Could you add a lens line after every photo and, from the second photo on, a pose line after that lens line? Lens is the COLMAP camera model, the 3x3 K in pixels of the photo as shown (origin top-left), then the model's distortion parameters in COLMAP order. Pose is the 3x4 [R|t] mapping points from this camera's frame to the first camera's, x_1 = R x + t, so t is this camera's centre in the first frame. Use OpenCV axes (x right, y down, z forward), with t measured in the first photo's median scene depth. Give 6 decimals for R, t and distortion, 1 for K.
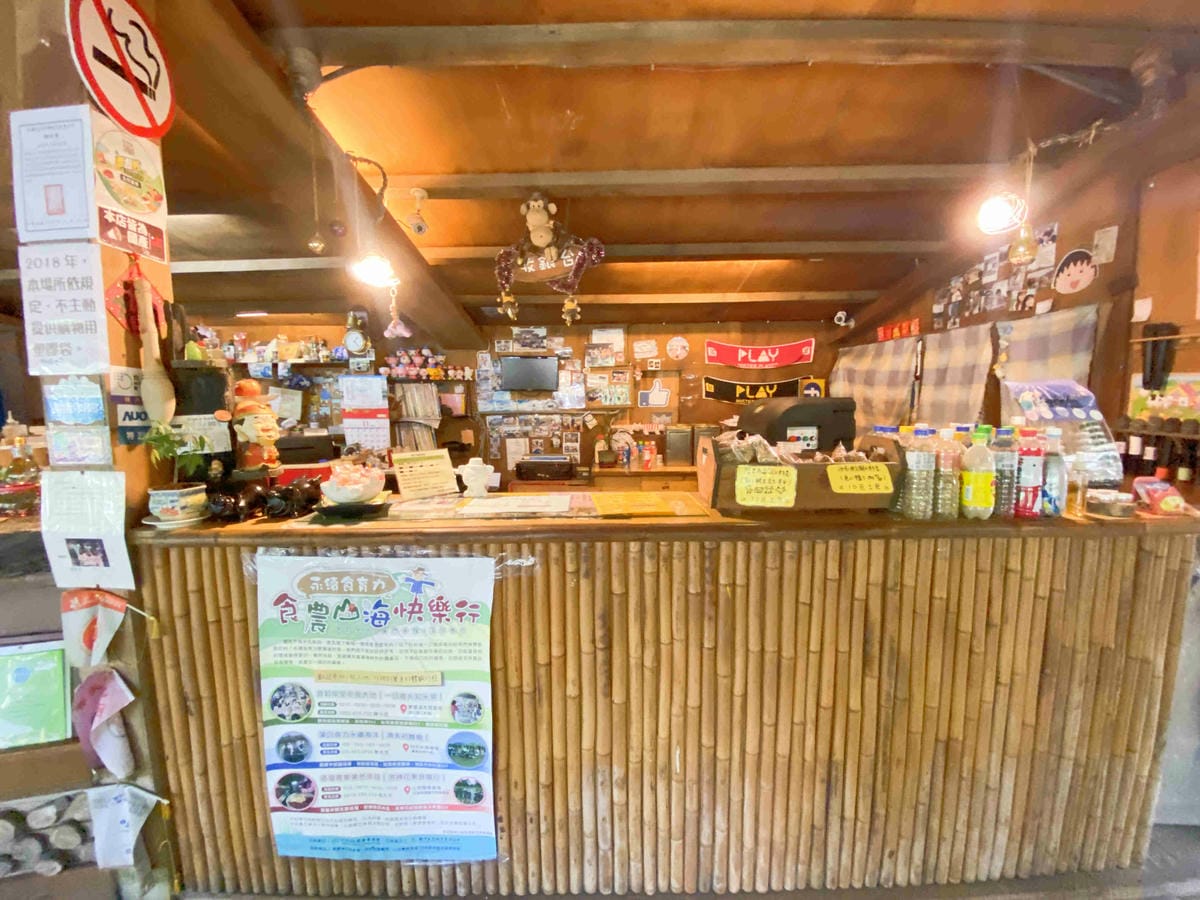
lens RADIAL K [[473.8, 0, 595.6], [0, 473.8, 452.4], [0, 0, 1]] dist [0.008996, -0.011835]
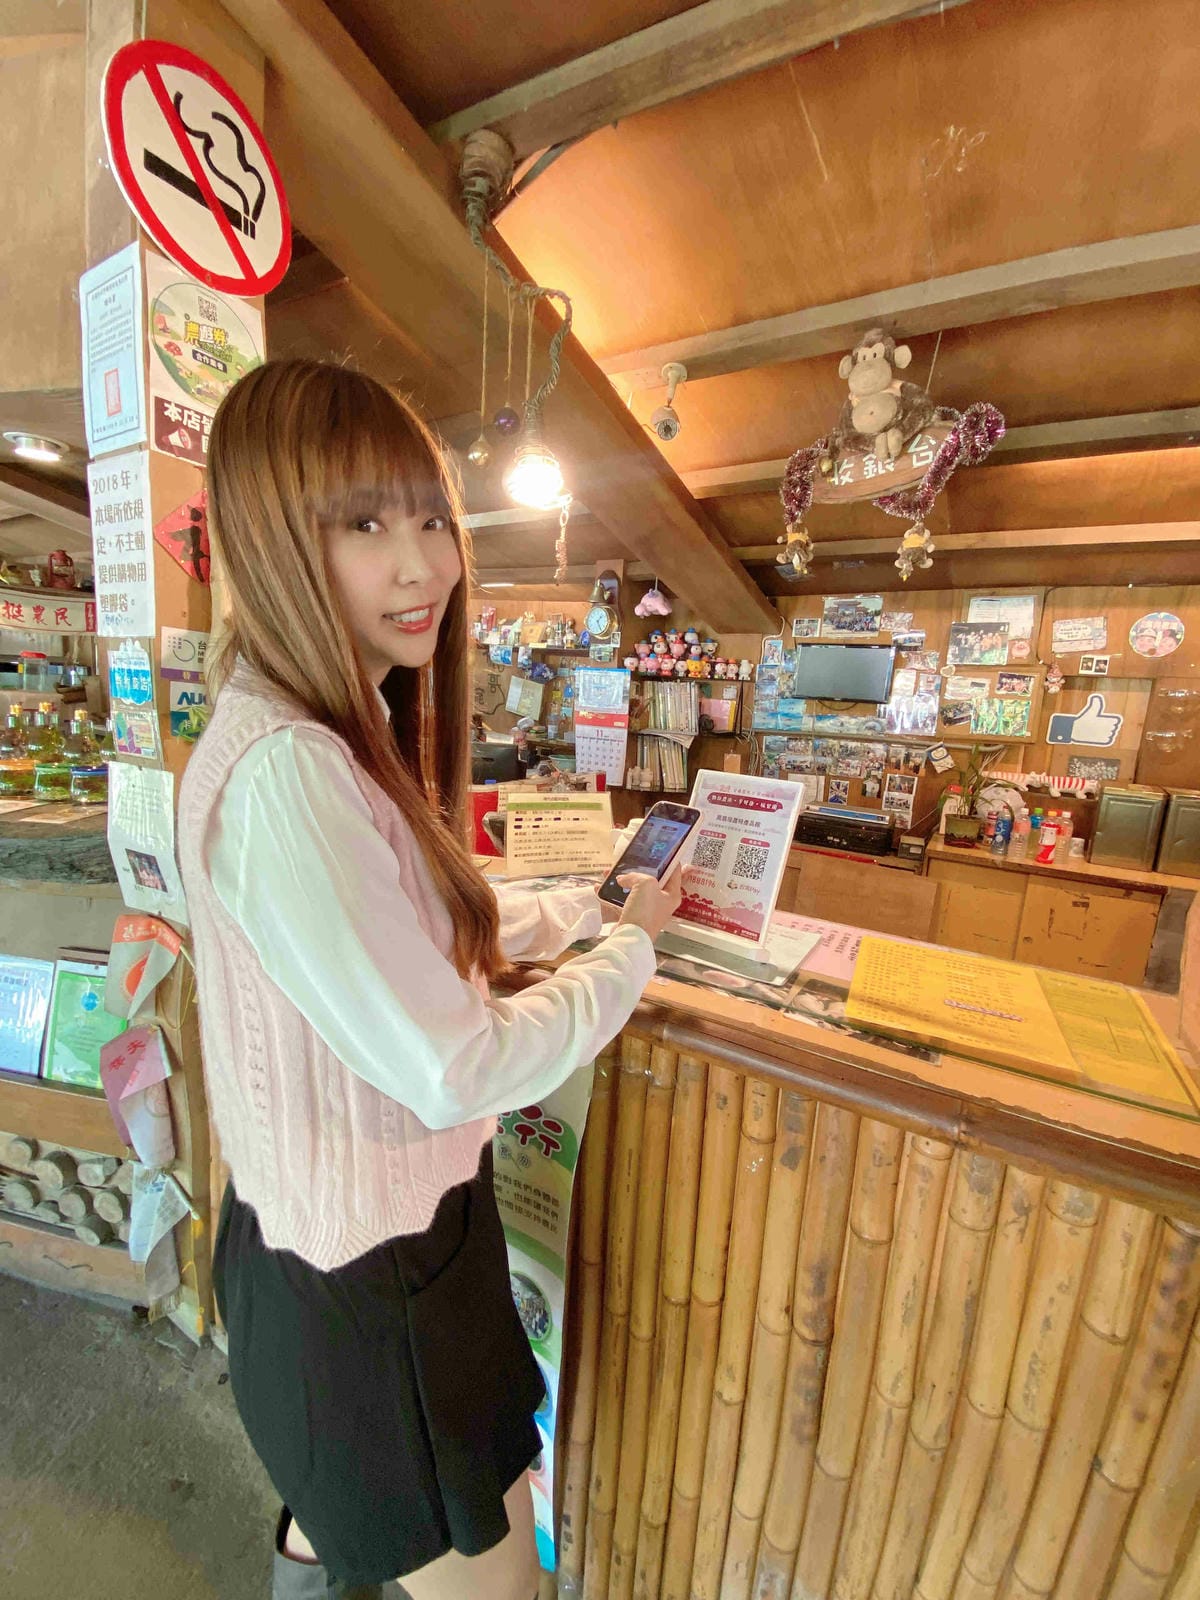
lens RADIAL K [[631.8, 0, 606.5], [0, 631.8, 803.6], [0, 0, 1]] dist [0.008996, -0.011835]
pose [[0.863453, 0.138105, -0.485156, 0.032813], [-0.120907, 0.990417, 0.066750, -0.028728], [0.489726, 0.001023, 0.871876, 0.226345]]
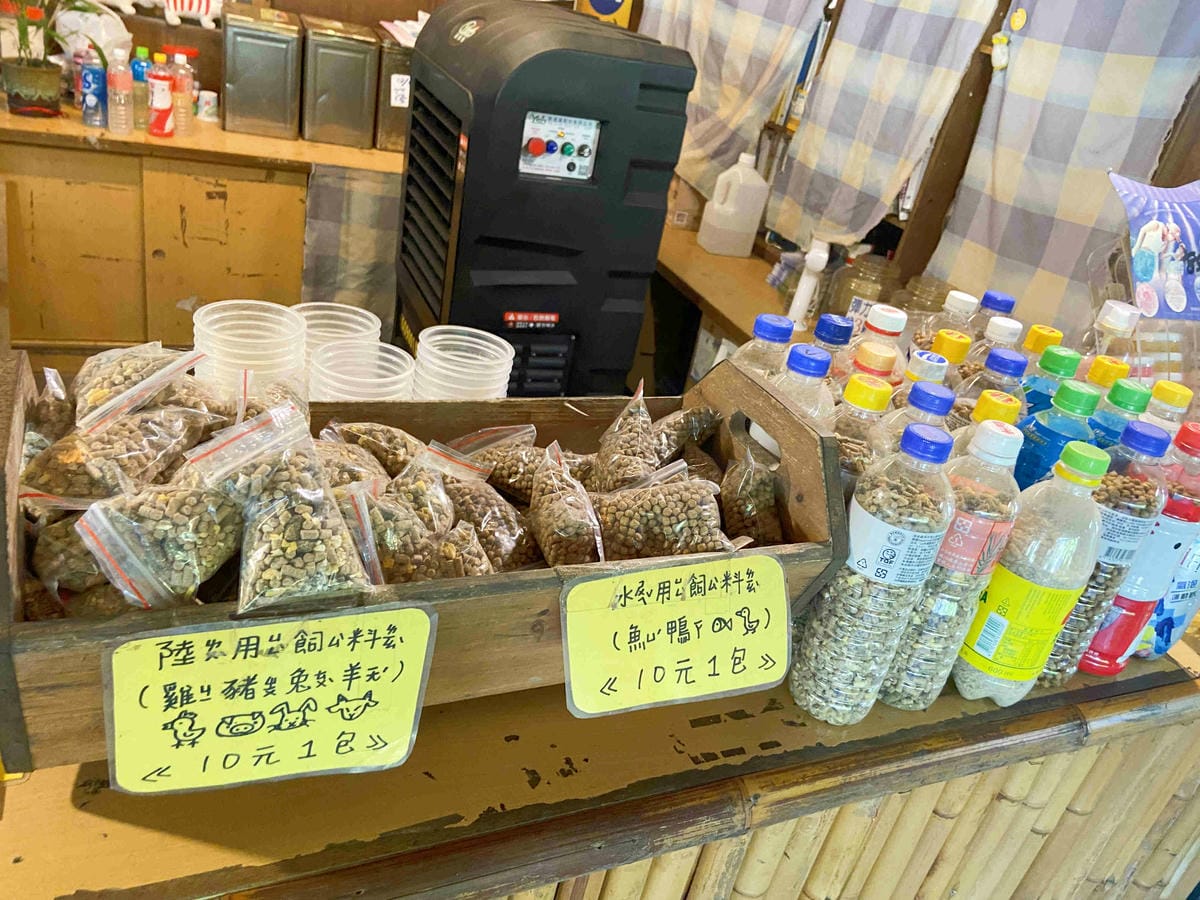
lens RADIAL K [[900.8, 0, 586.2], [0, 900.8, 427.9], [0, 0, 1]] dist [0.052256, -0.023639]
pose [[0.902211, -0.013289, 0.431091, 0.159004], [-0.158463, 0.919403, 0.359984, -0.099764], [-0.401130, -0.393093, 0.827389, 0.343235]]
